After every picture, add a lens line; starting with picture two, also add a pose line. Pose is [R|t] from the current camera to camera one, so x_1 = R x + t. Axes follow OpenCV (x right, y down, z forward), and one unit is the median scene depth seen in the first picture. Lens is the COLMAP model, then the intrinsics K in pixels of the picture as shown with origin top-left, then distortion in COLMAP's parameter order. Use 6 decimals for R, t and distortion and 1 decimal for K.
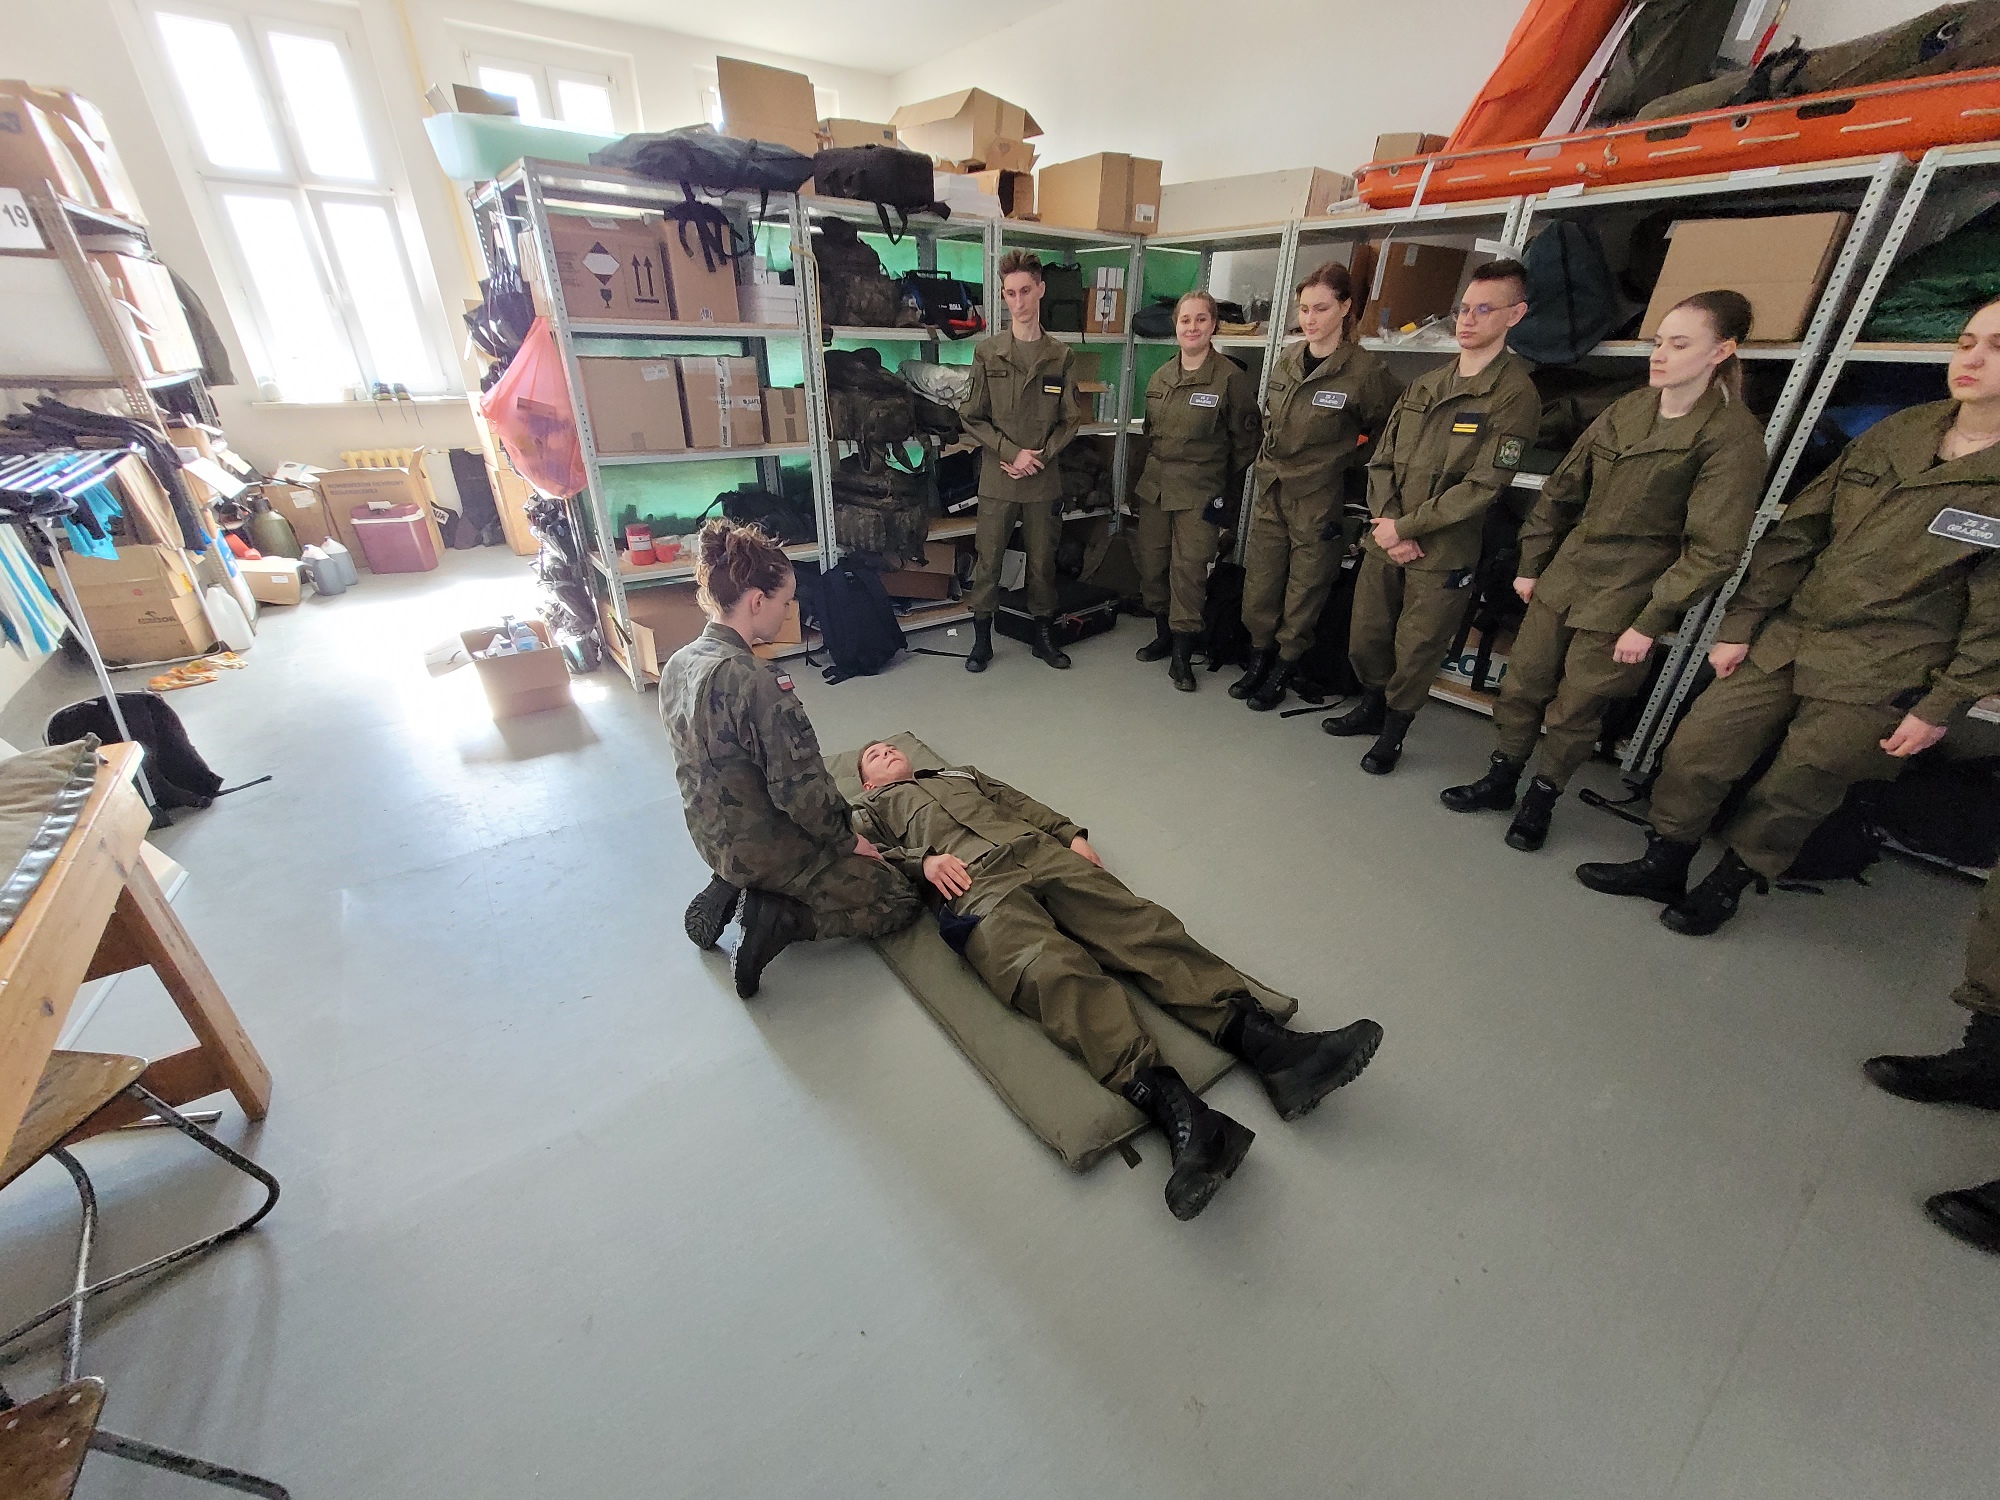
lens RADIAL K [[795.1, 0, 999.3], [0, 795.1, 752.5], [0, 0, 1]] dist [-0.001392, -0.000243]
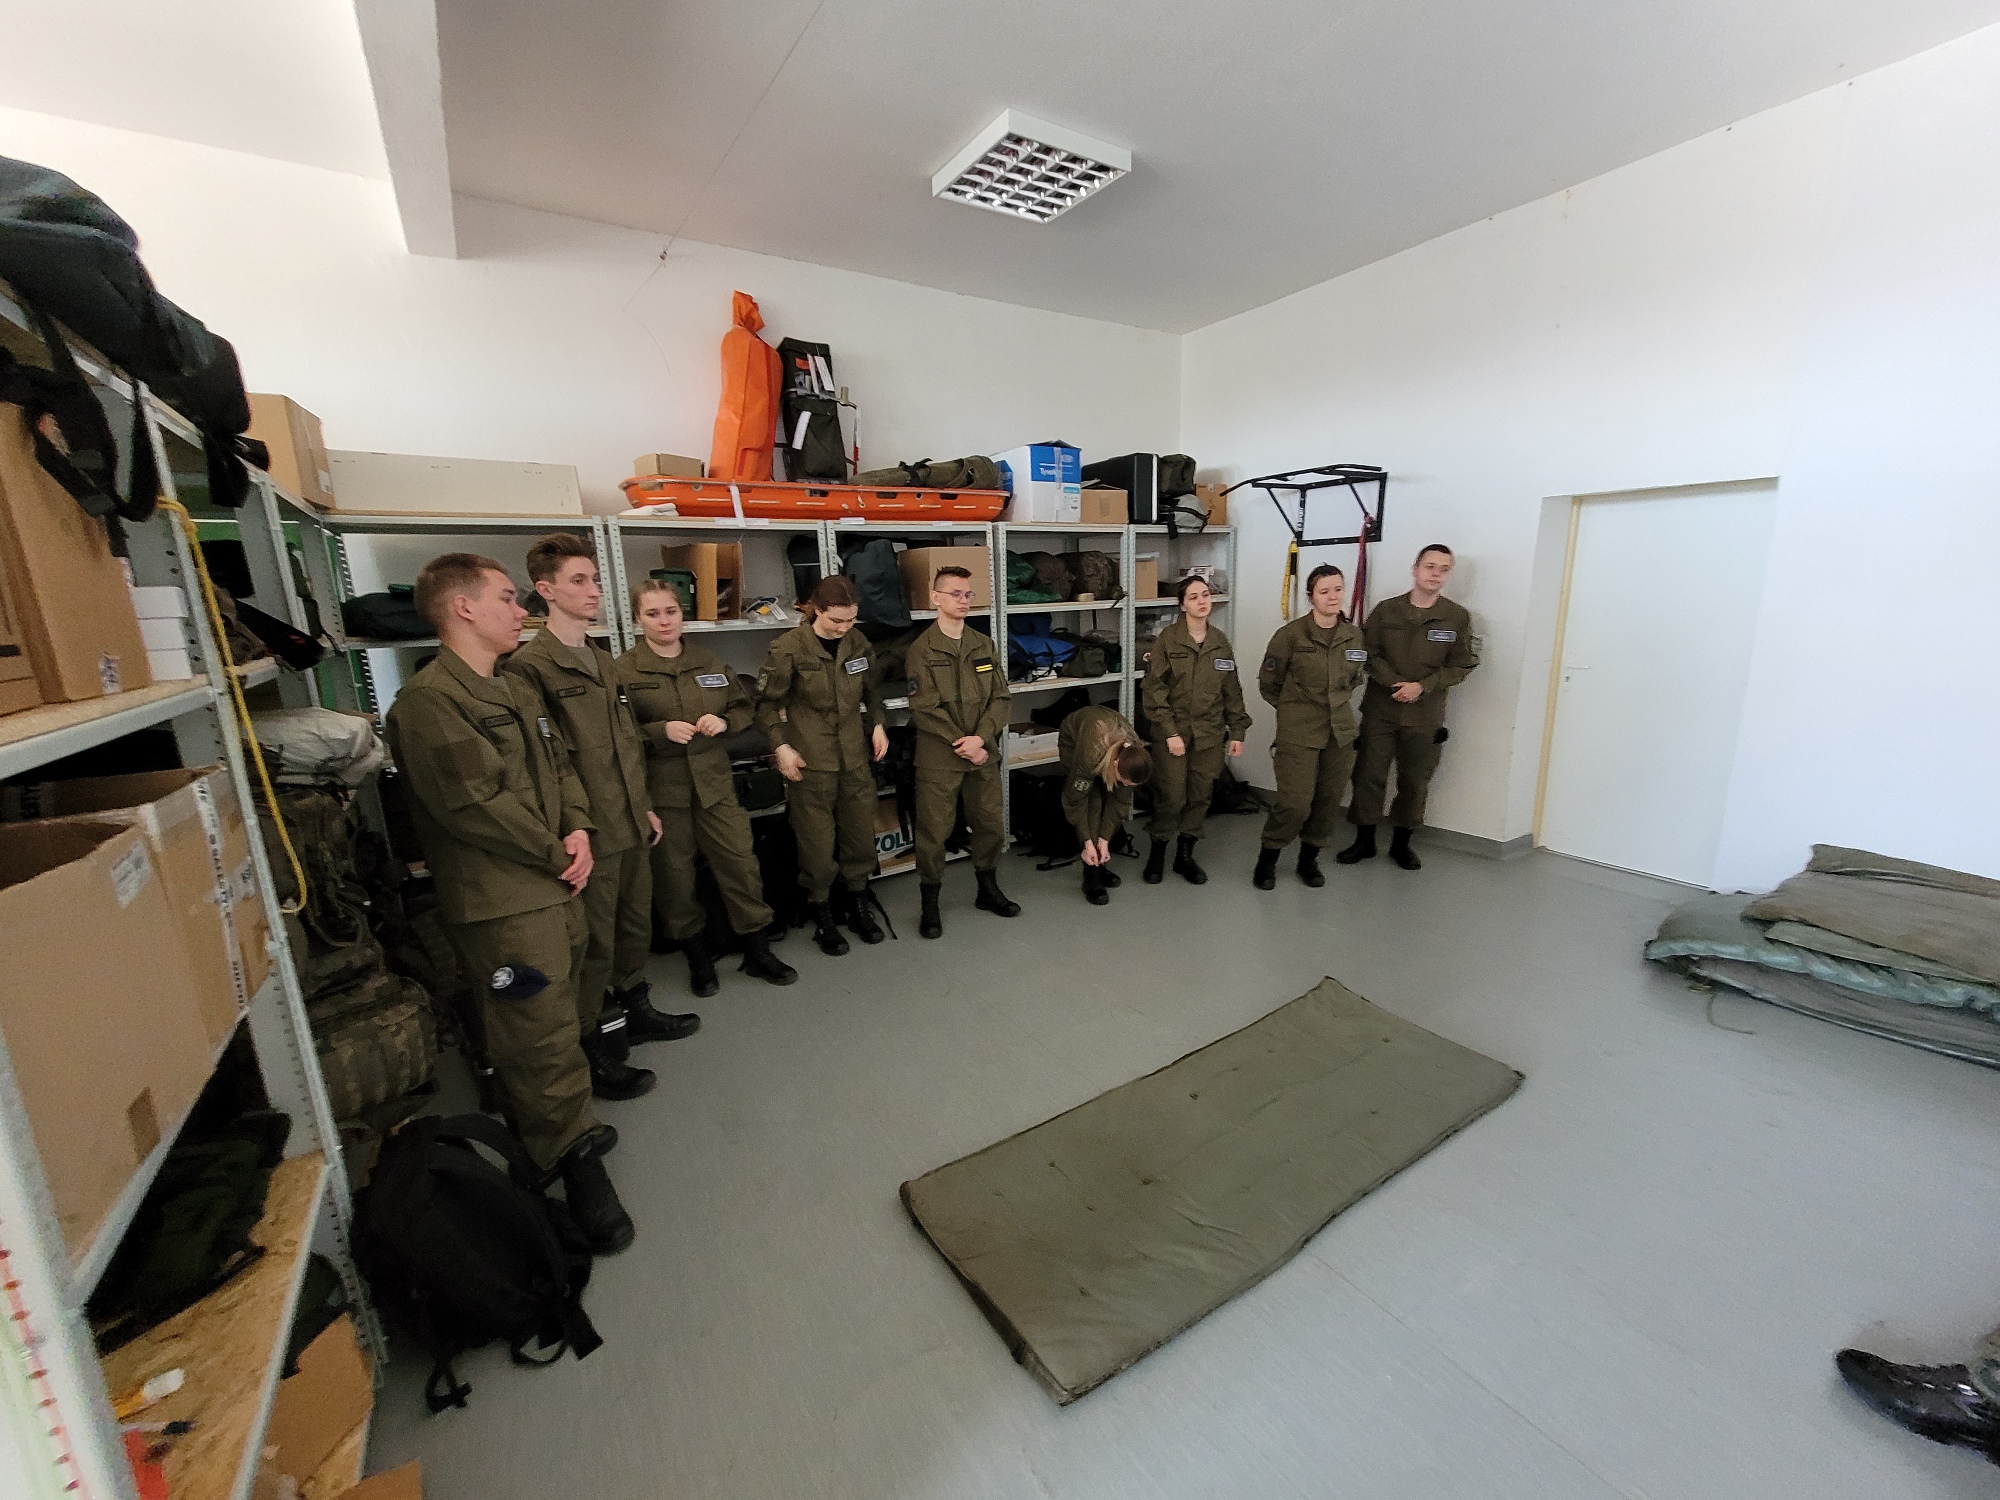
lens RADIAL K [[795.1, 0, 1000.9], [0, 795.1, 761.9], [0, 0, 1]] dist [-0.001392, -0.000243]
pose [[0.043690, -0.229650, 0.972292, -0.792740], [0.493466, 0.851174, 0.178869, -0.463838], [-0.868667, 0.471978, 0.150512, 0.763392]]
